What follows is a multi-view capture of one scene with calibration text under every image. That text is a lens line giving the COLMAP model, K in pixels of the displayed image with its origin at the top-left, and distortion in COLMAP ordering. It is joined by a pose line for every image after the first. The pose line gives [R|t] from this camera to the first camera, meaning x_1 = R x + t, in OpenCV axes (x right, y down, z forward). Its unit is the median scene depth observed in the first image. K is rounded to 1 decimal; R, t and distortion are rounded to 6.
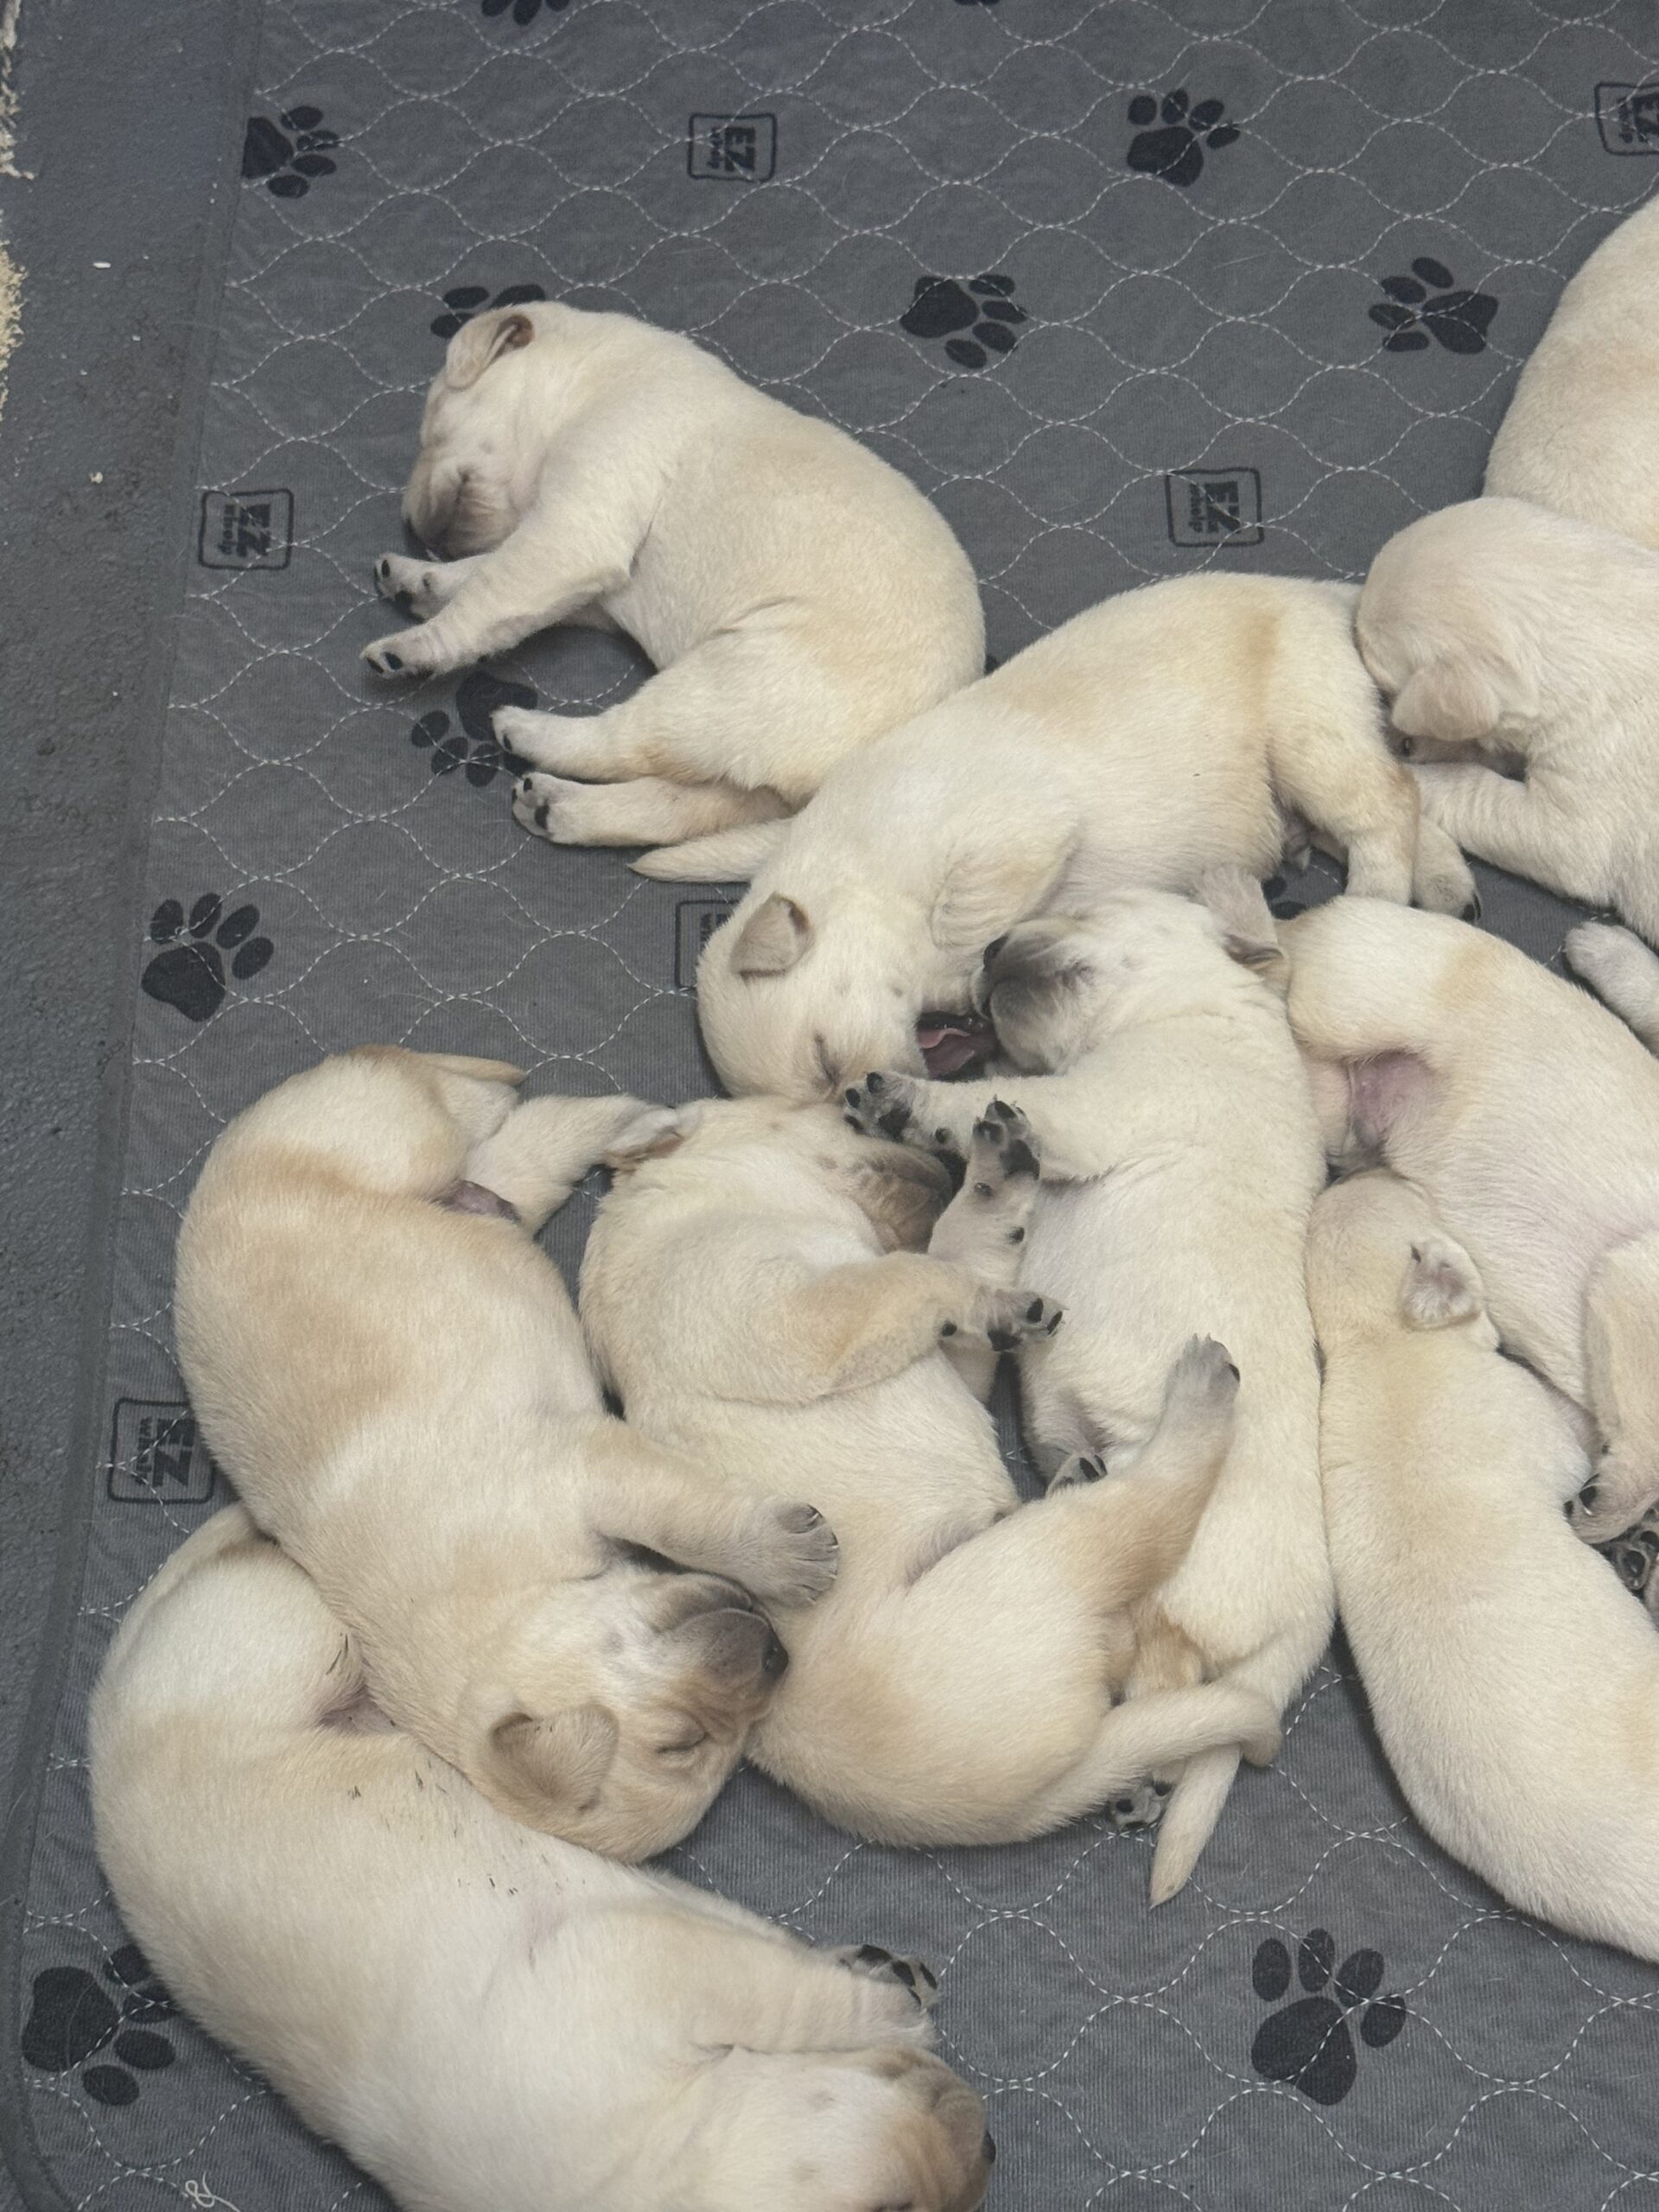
lens RADIAL K [[3846.9, 0, 825.8], [0, 3846.9, 1105.9], [0, 0, 1]] dist [0.183672, 0.000000]
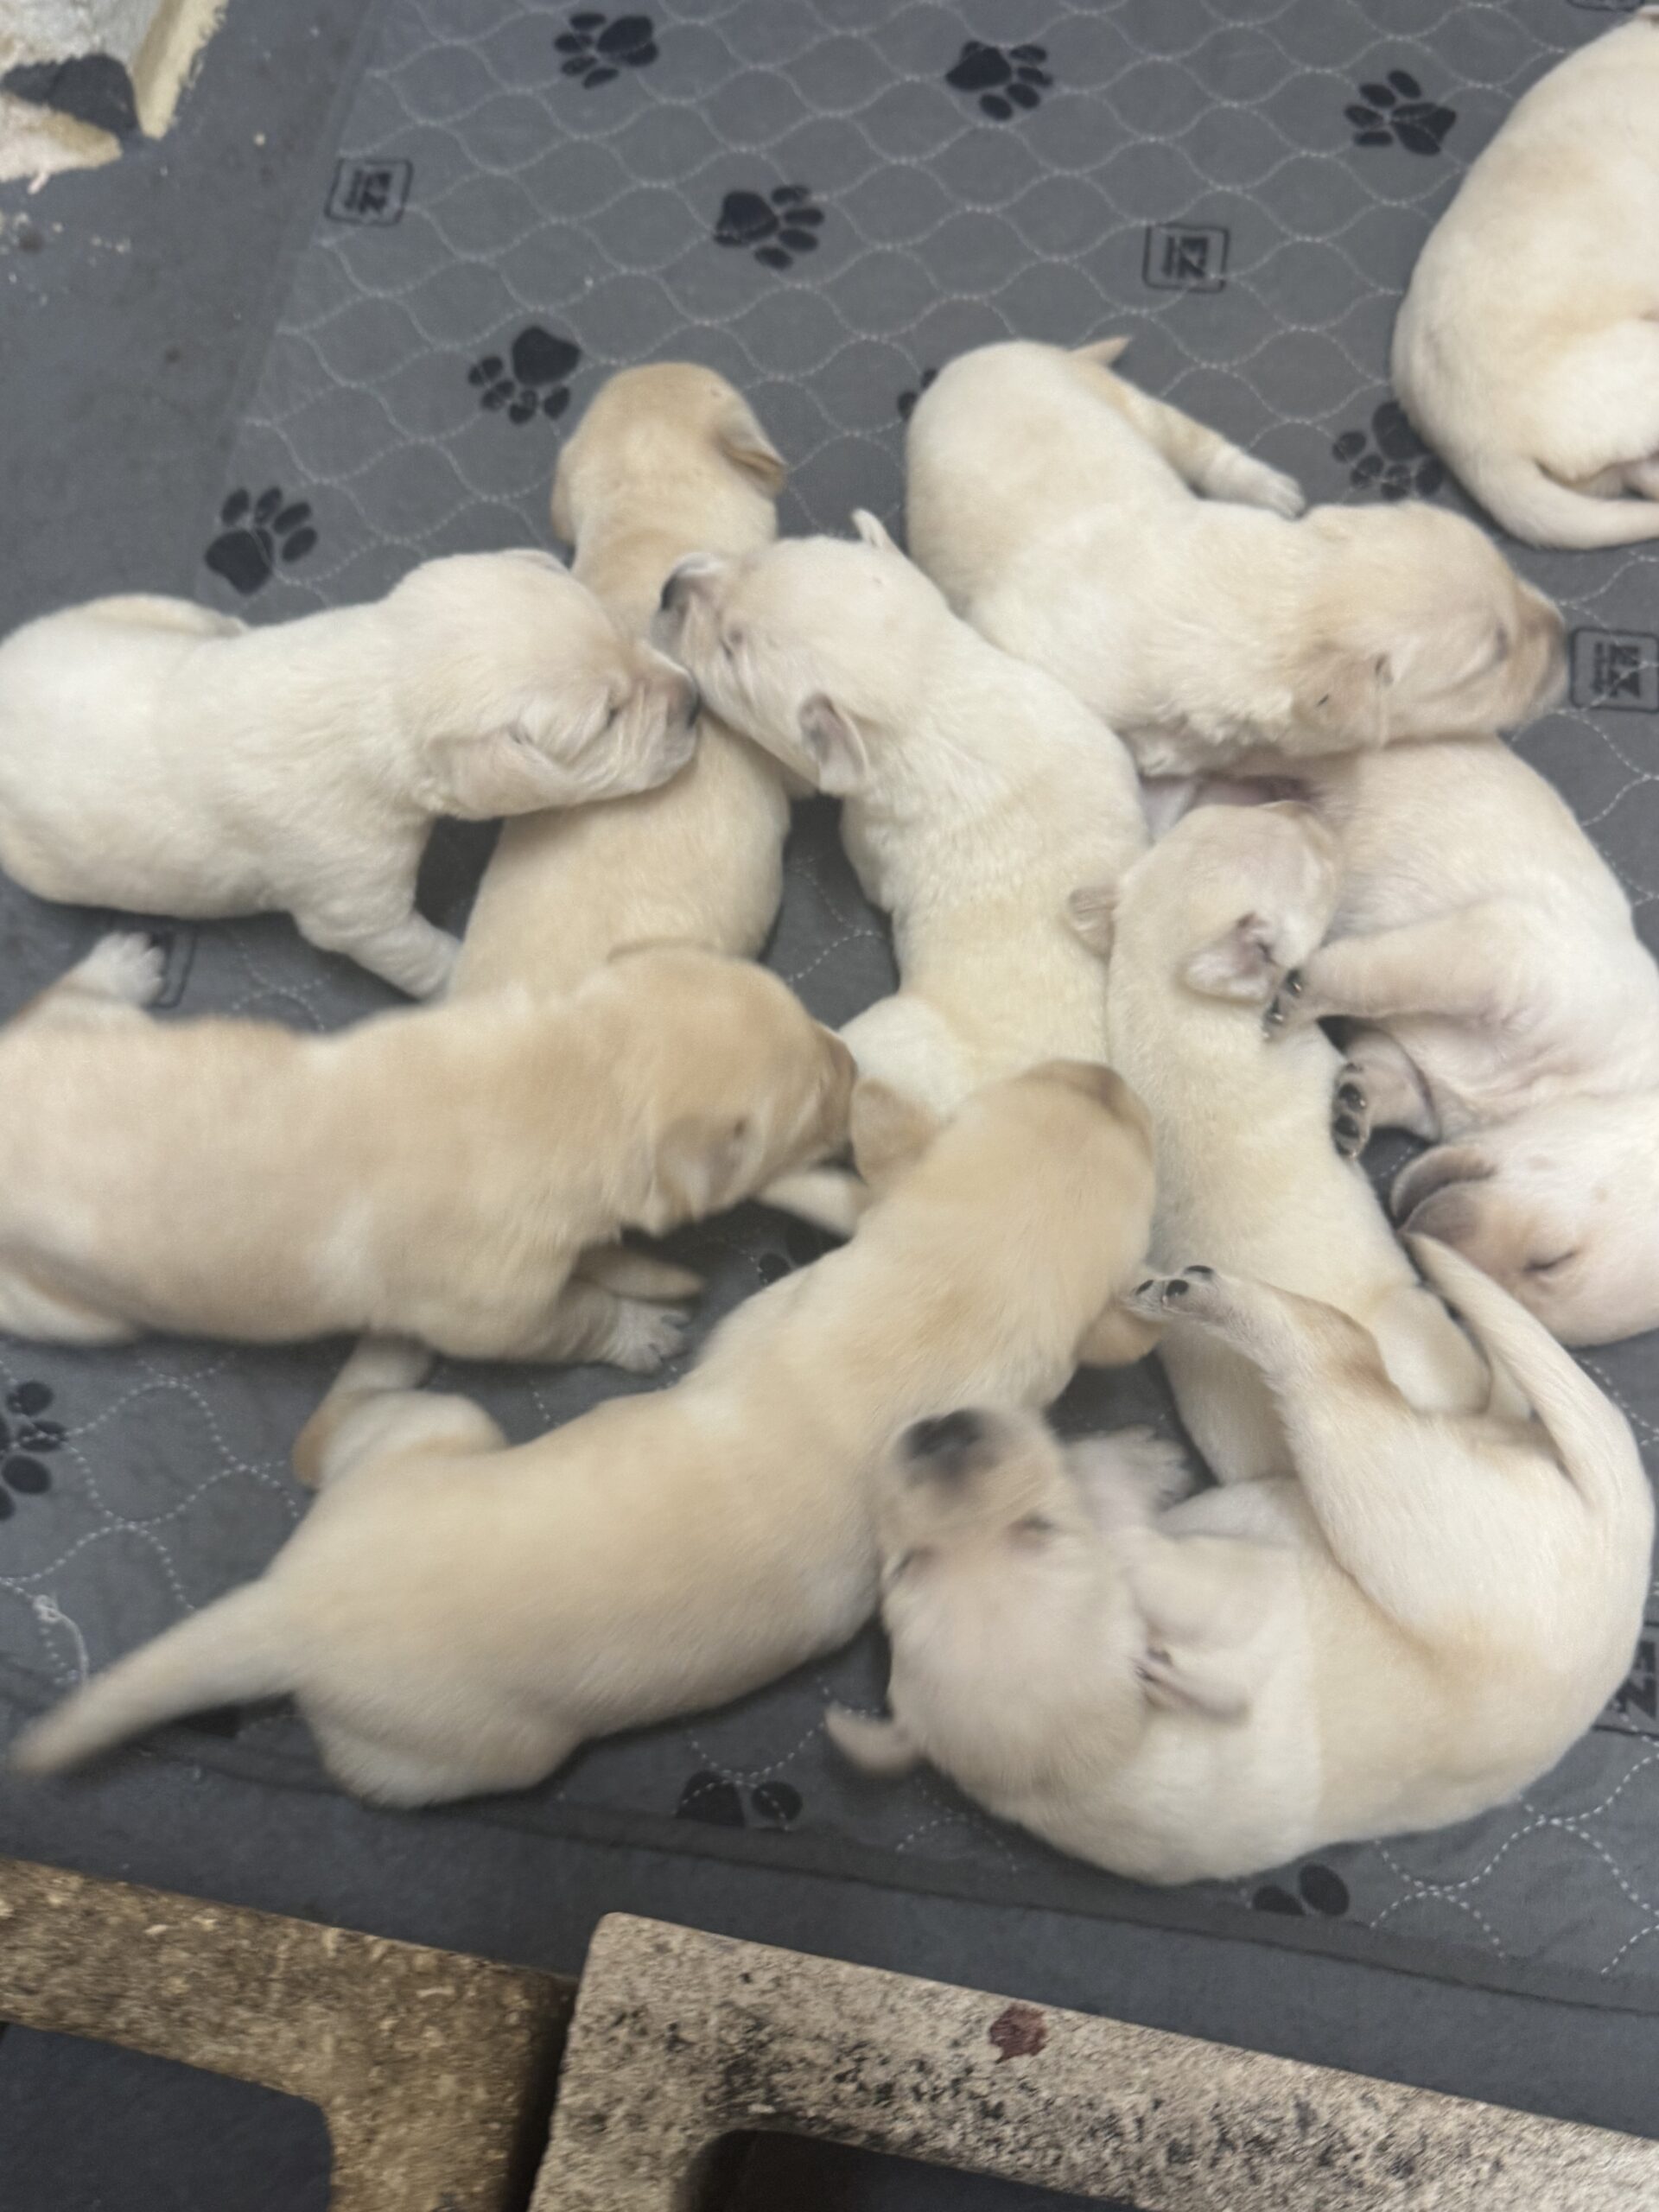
lens RADIAL K [[2001.2, 0, 833.4], [0, 2001.2, 1113.9], [0, 0, 1]] dist [0.024056, 0.006906]
pose [[0.989935, 0.129052, -0.058095, 0.063624], [-0.118232, 0.979732, 0.161701, 0.011846], [0.077785, -0.153205, 0.985128, 0.356551]]
